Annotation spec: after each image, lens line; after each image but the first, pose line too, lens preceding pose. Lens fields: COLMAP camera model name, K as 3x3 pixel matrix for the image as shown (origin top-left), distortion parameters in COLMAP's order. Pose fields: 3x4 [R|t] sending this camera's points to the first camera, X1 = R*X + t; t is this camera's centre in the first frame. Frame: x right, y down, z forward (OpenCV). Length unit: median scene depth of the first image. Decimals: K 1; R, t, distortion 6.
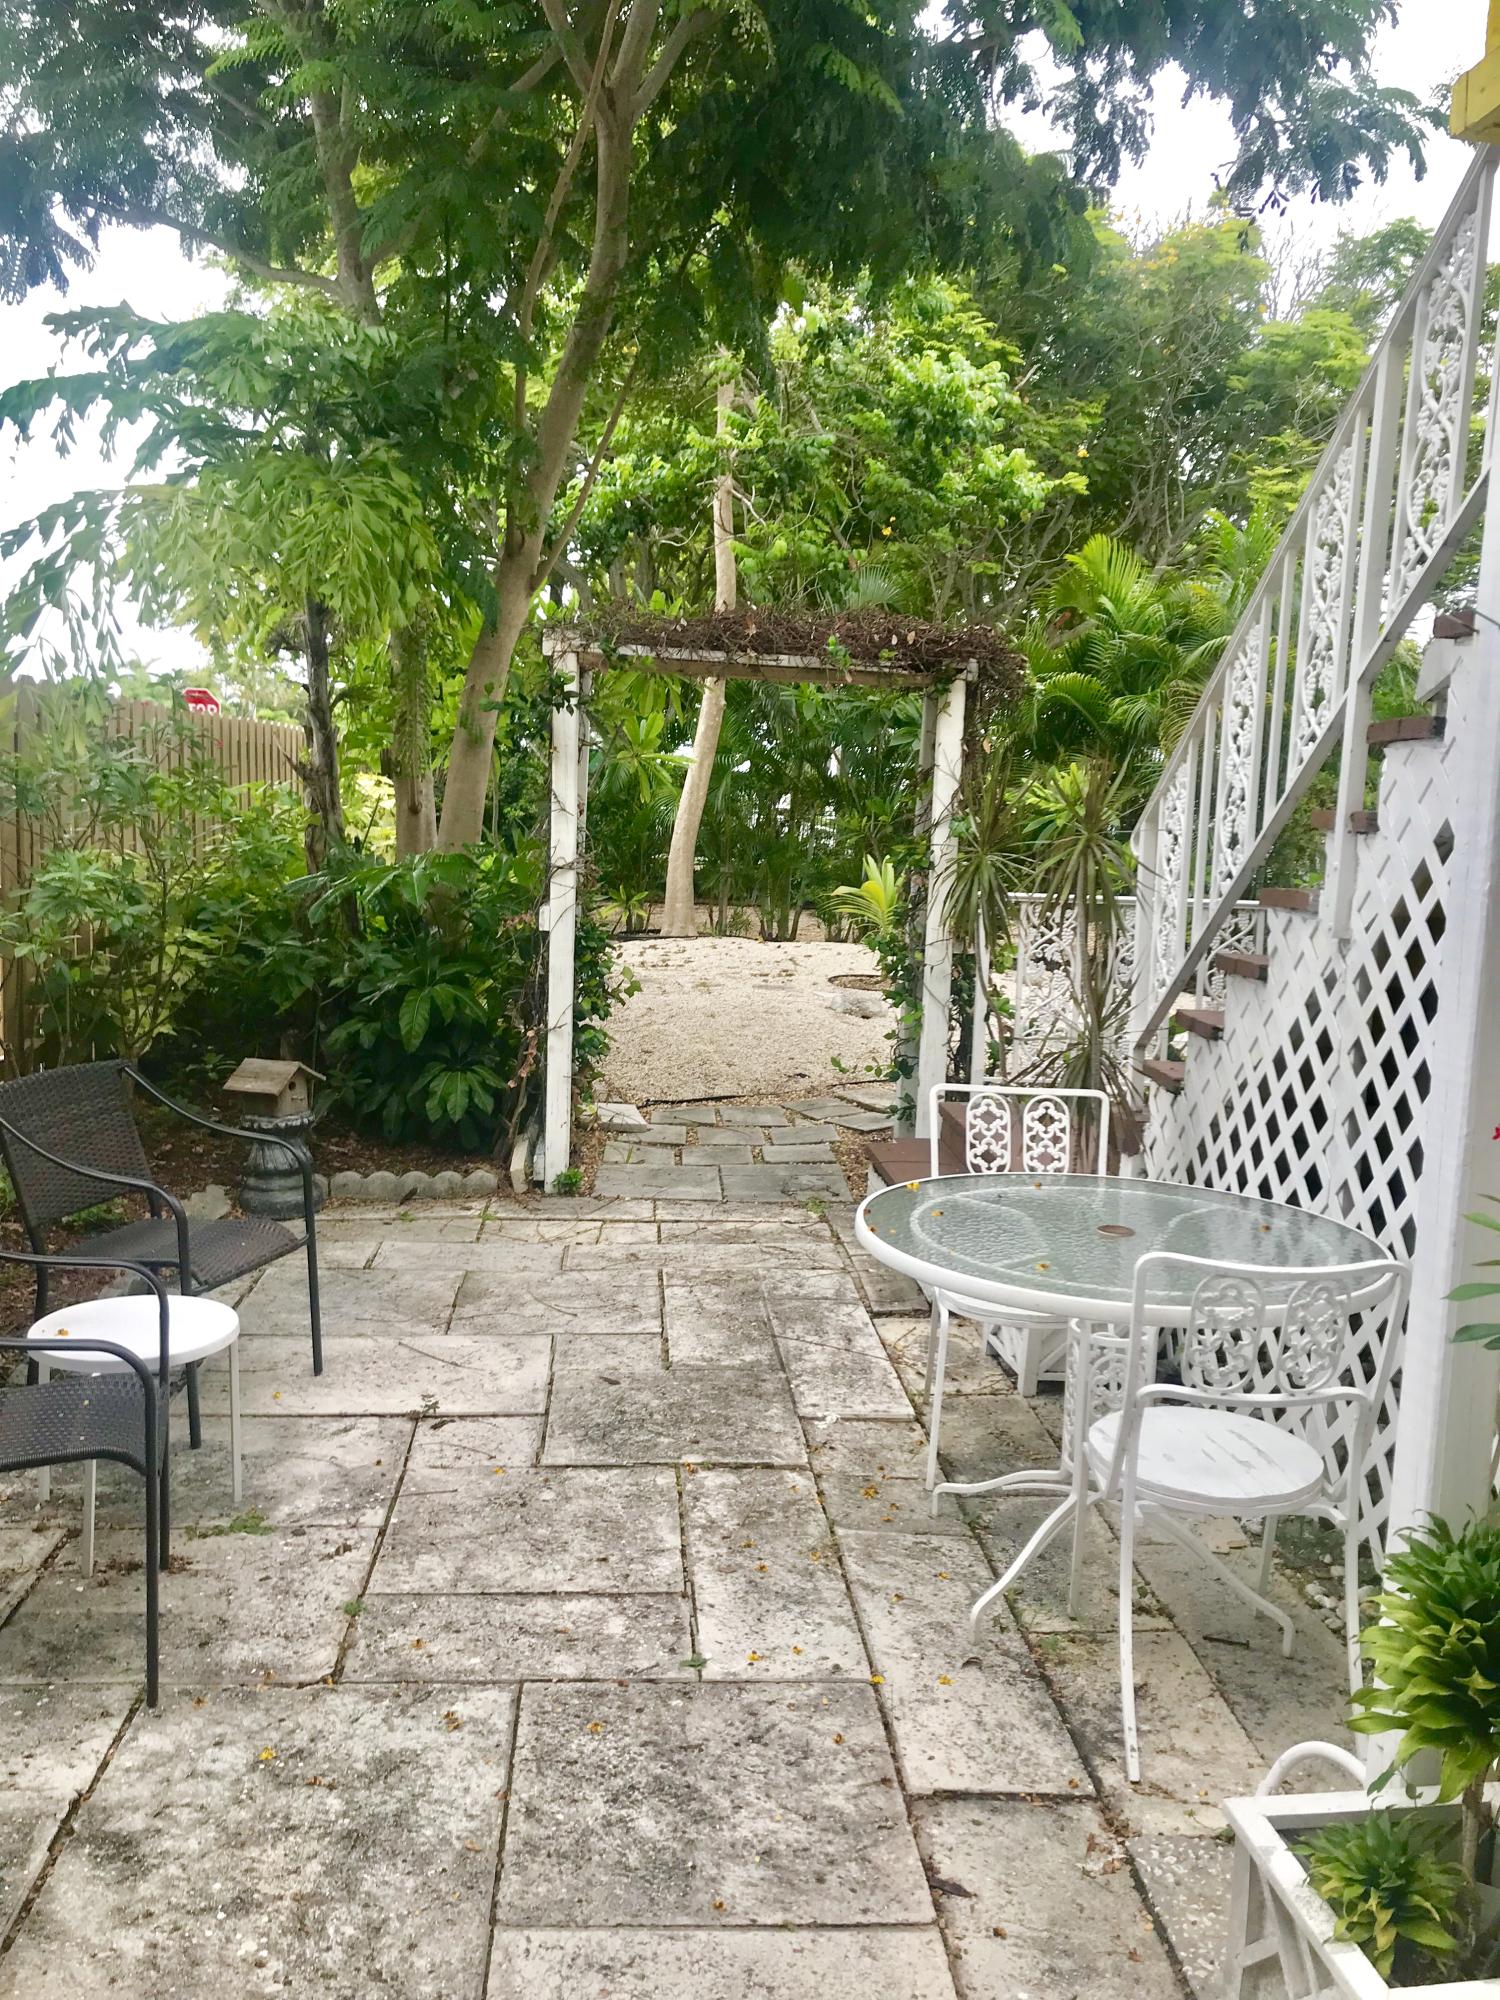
lens RADIAL K [[1662.4, 0, 746.9], [0, 1662.4, 957.5], [0, 0, 1]] dist [-0.000943, 0.048218]
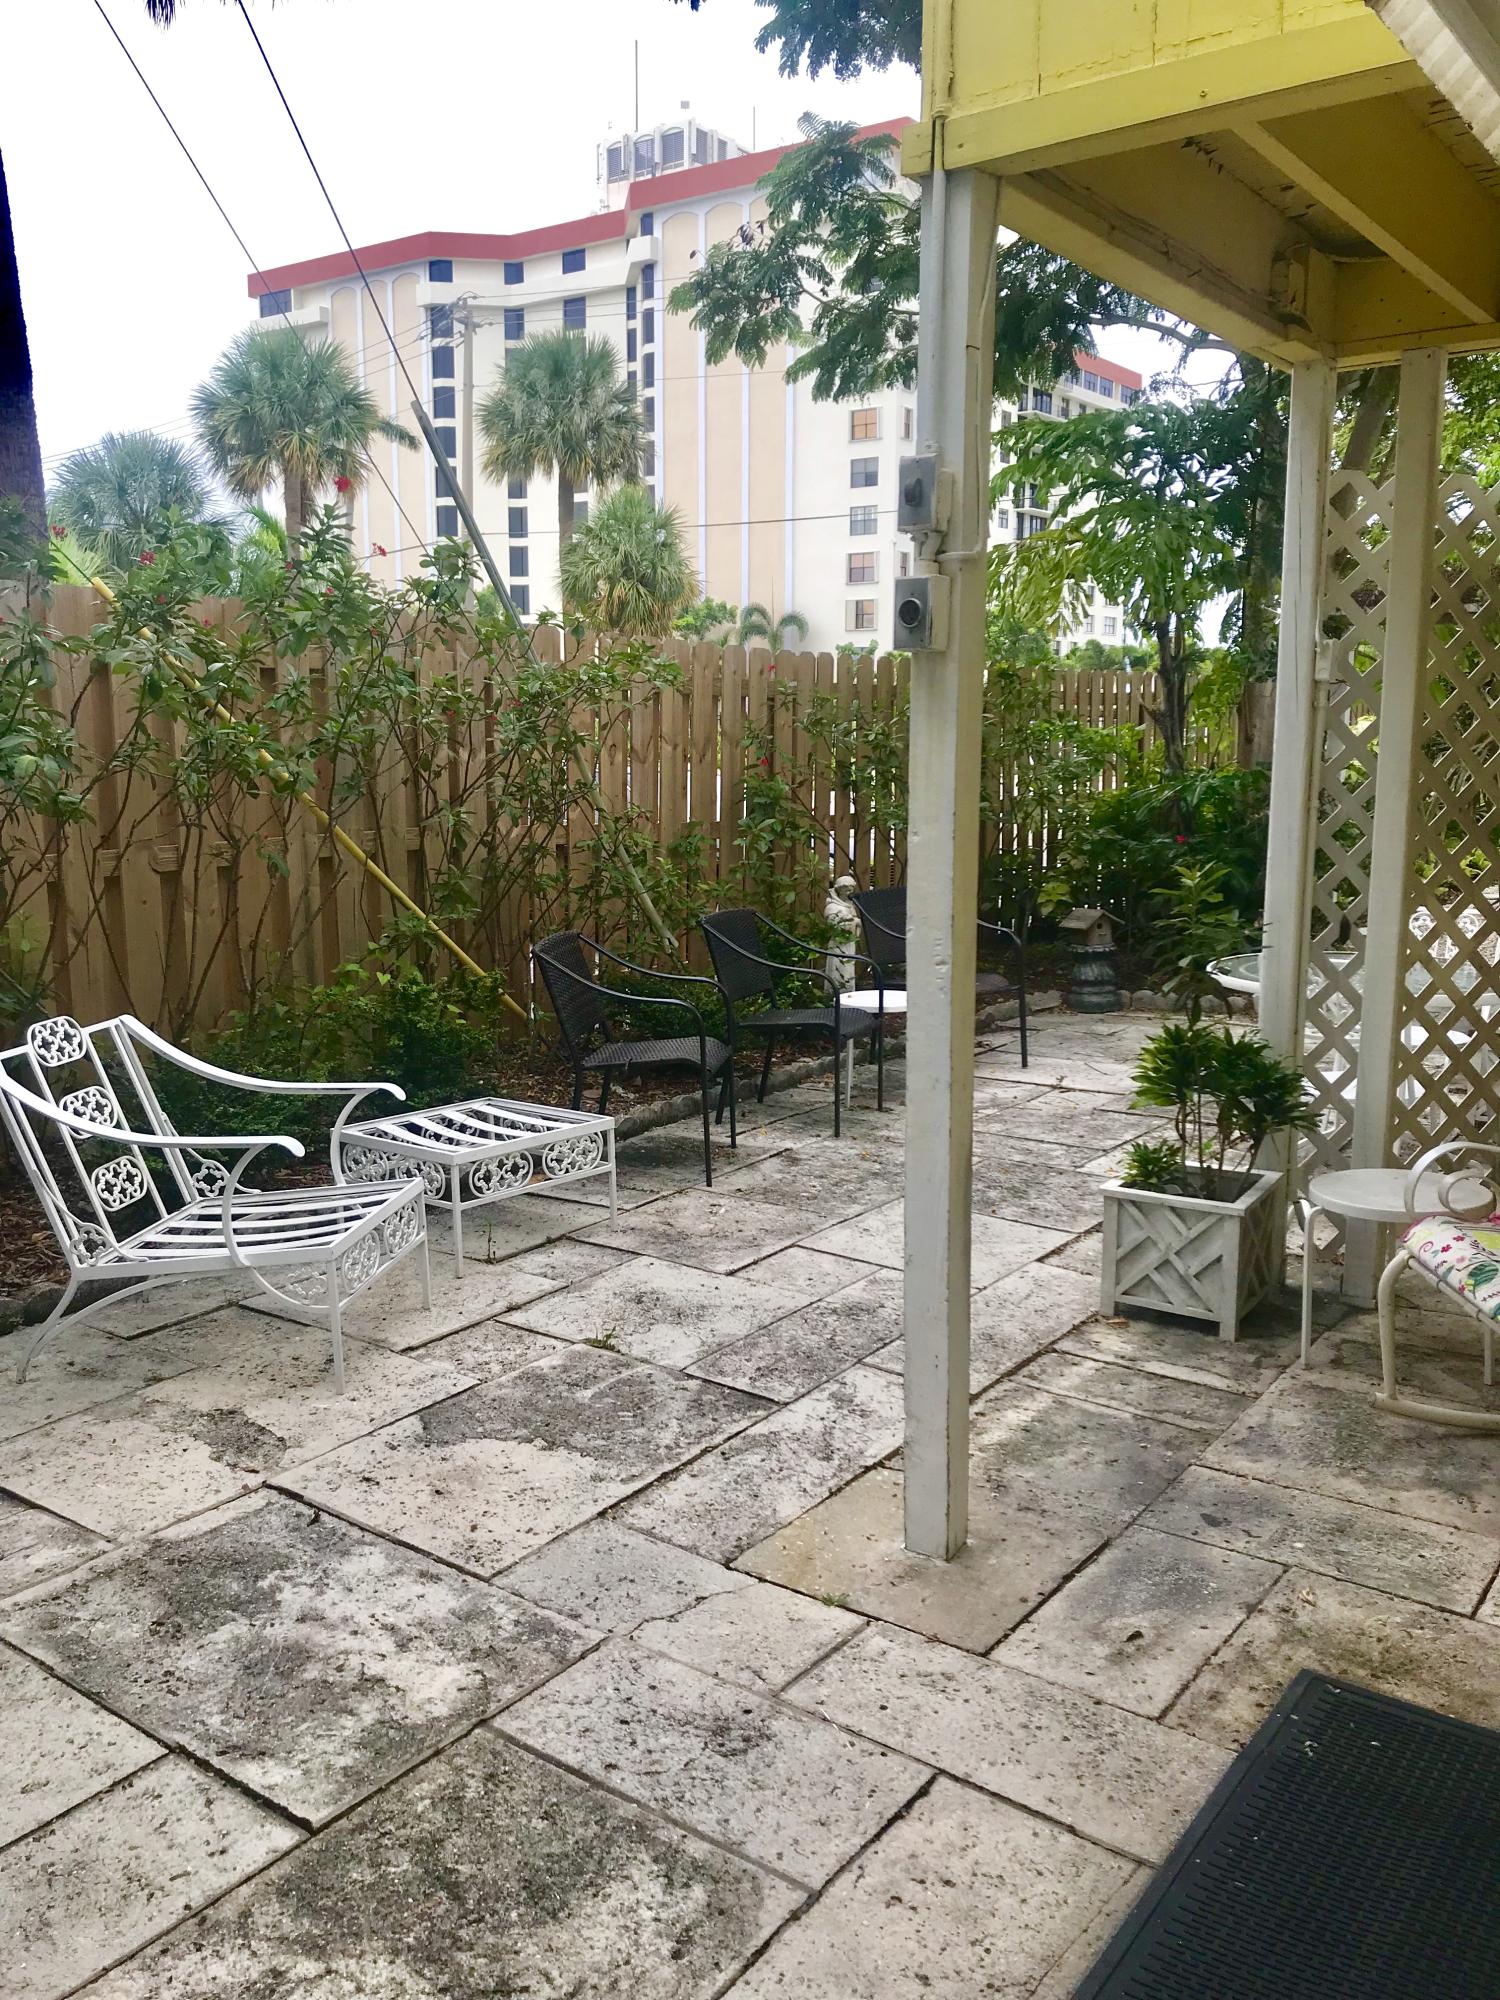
lens RADIAL K [[1662.4, 0, 746.9], [0, 1662.4, 957.5], [0, 0, 1]] dist [-0.000943, 0.048218]
pose [[0.768245, 0.052468, -0.638003, 0.409791], [-0.037392, 0.998612, 0.037099, 0.057838], [0.639064, -0.004645, 0.769140, -0.332966]]
